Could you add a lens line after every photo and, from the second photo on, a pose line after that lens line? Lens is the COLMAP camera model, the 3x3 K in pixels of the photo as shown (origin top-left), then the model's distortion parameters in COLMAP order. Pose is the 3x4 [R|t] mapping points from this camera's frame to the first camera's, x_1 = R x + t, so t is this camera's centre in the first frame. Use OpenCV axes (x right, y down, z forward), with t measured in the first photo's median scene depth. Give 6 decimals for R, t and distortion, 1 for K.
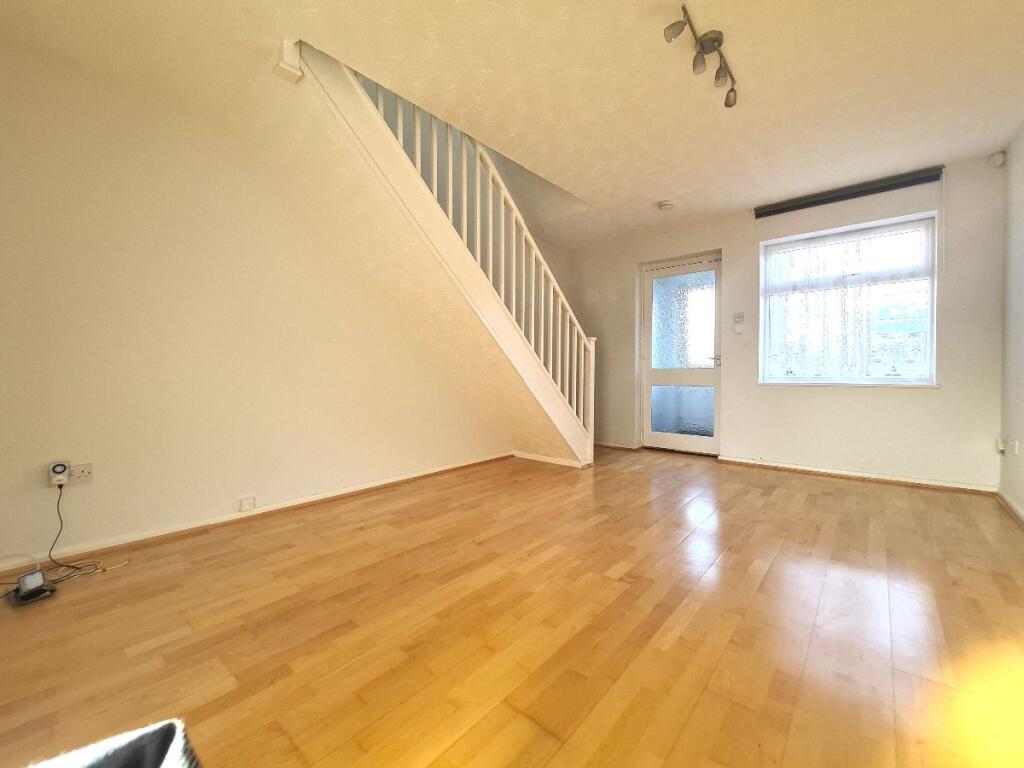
lens RADIAL K [[423.8, 0, 518.7], [0, 423.8, 382.6], [0, 0, 1]] dist [-0.002803, -0.000384]
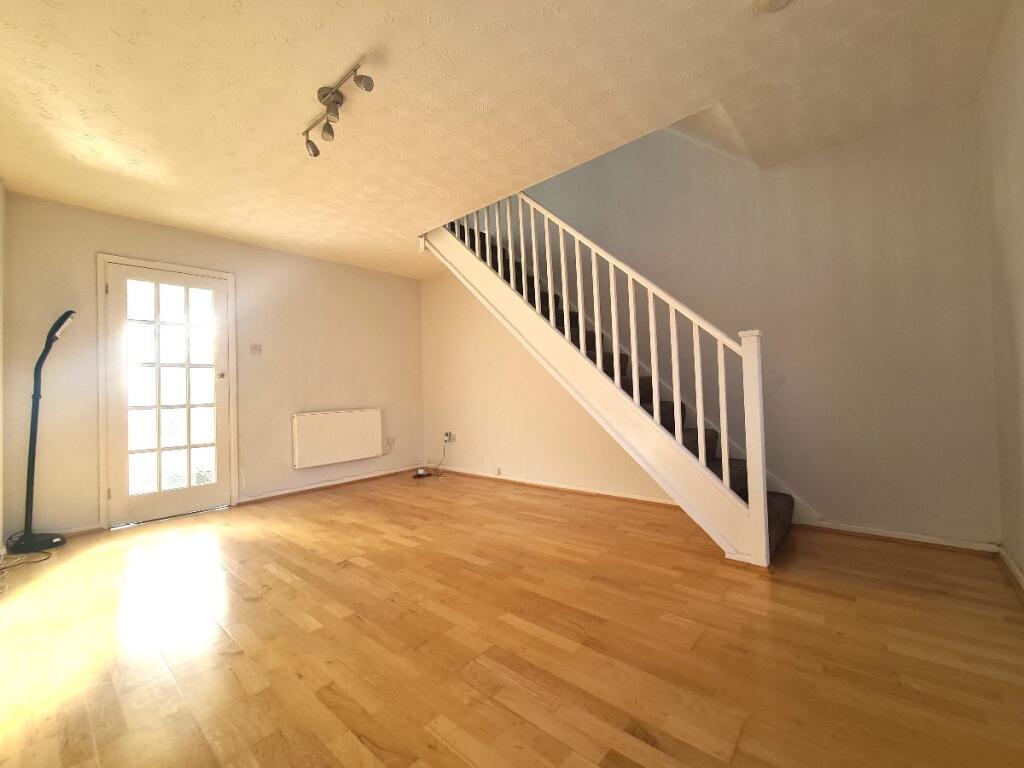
lens RADIAL K [[423.8, 0, 518.7], [0, 423.8, 382.6], [0, 0, 1]] dist [-0.002803, -0.000384]
pose [[-0.010071, -0.016557, -0.999812, 1.331013], [0.003891, 0.999855, -0.016597, -0.061235], [0.999942, -0.004057, -0.010005, 1.315637]]
